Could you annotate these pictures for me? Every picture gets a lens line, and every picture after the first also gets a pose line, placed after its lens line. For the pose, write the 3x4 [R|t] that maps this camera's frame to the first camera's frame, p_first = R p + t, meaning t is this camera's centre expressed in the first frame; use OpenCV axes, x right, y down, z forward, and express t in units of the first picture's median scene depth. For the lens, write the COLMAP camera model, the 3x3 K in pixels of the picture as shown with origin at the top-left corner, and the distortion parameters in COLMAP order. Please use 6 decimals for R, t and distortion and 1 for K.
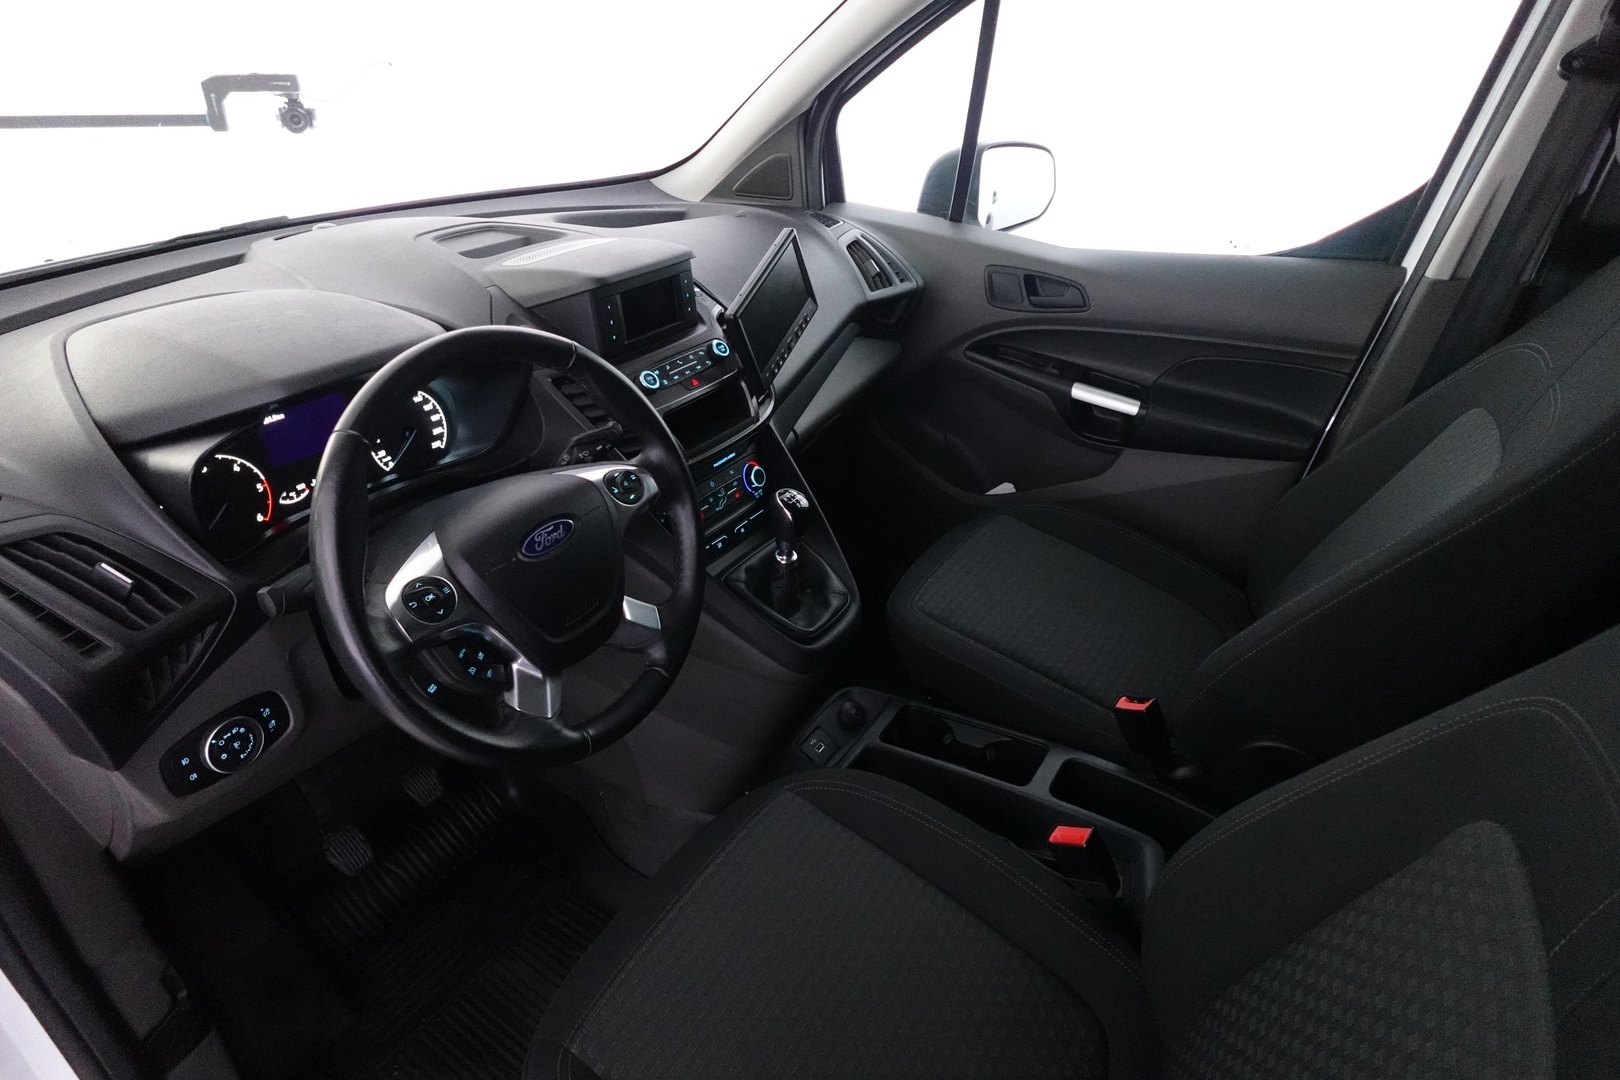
lens RADIAL K [[900.8, 0, 804.0], [0, 900.8, 547.3], [0, 0, 1]] dist [-0.003891, 0.000312]
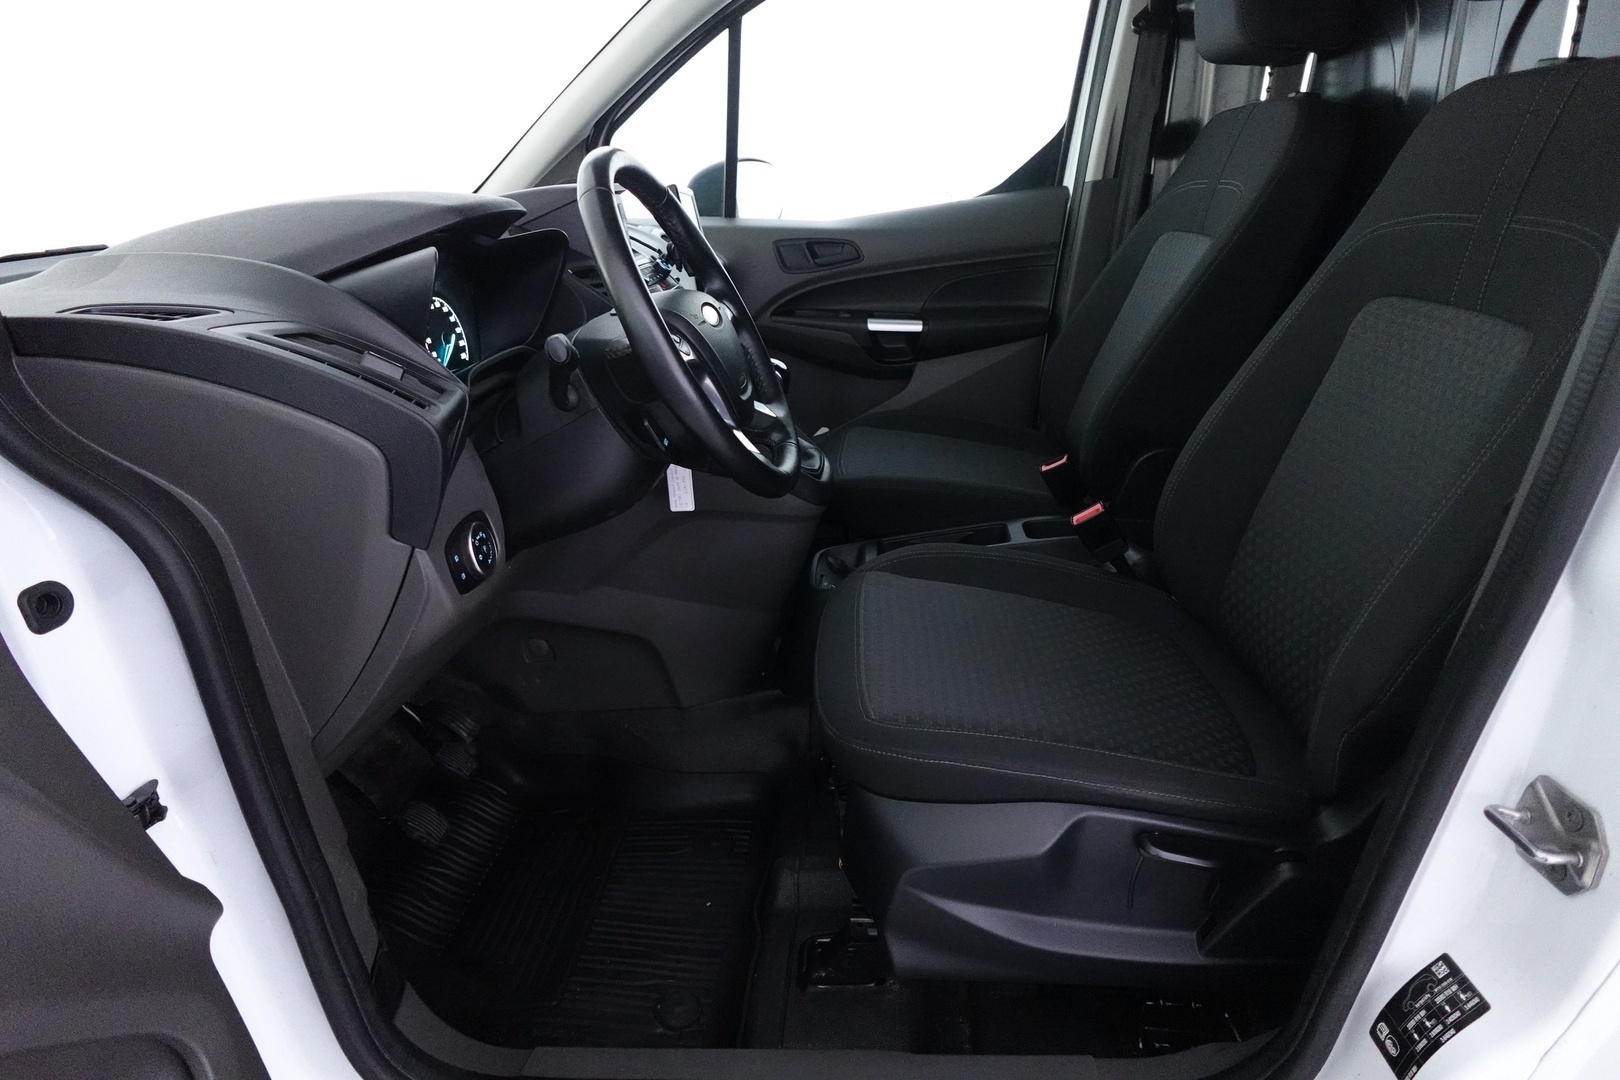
lens RADIAL K [[900.8, 0, 804.0], [0, 900.8, 547.3], [0, 0, 1]] dist [-0.003891, 0.000312]
pose [[0.881053, -0.239884, 0.407677, -0.423079], [0.303649, 0.947668, -0.098608, 0.249411], [-0.362688, 0.210669, 0.907786, -0.031872]]
